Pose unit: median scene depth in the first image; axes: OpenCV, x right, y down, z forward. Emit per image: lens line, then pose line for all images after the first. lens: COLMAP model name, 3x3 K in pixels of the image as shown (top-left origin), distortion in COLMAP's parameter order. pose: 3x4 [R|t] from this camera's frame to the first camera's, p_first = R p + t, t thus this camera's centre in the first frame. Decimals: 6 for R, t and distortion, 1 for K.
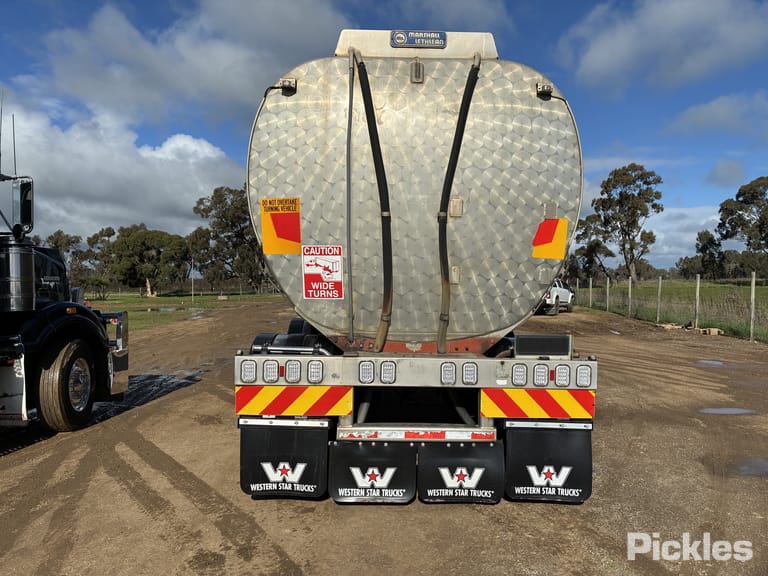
lens RADIAL K [[582.0, 0, 376.2], [0, 582.0, 289.0], [0, 0, 1]] dist [0.037350, -0.046709]
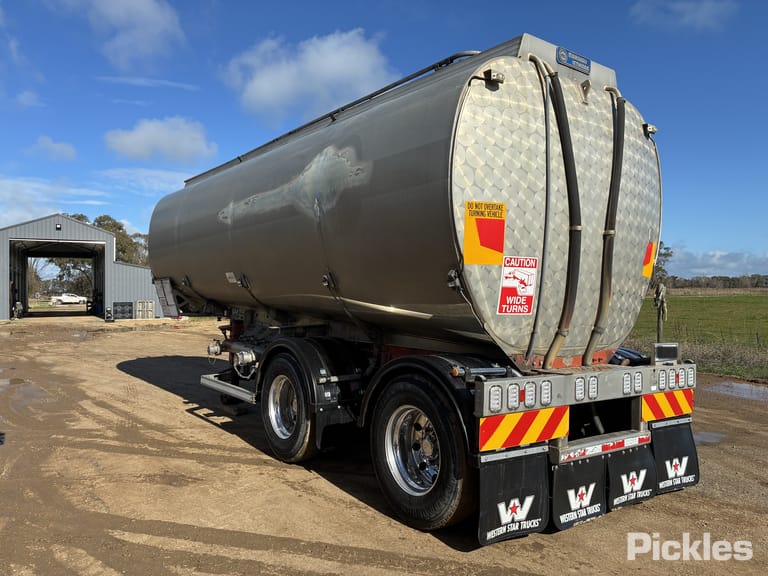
lens RADIAL K [[582.0, 0, 381.5], [0, 582.0, 289.7], [0, 0, 1]] dist [0.037350, -0.046709]
pose [[0.827164, 0.012033, 0.561832, -0.816541], [0.003826, 0.999627, -0.027043, 0.002147], [-0.561948, 0.024519, 0.826809, 0.363947]]
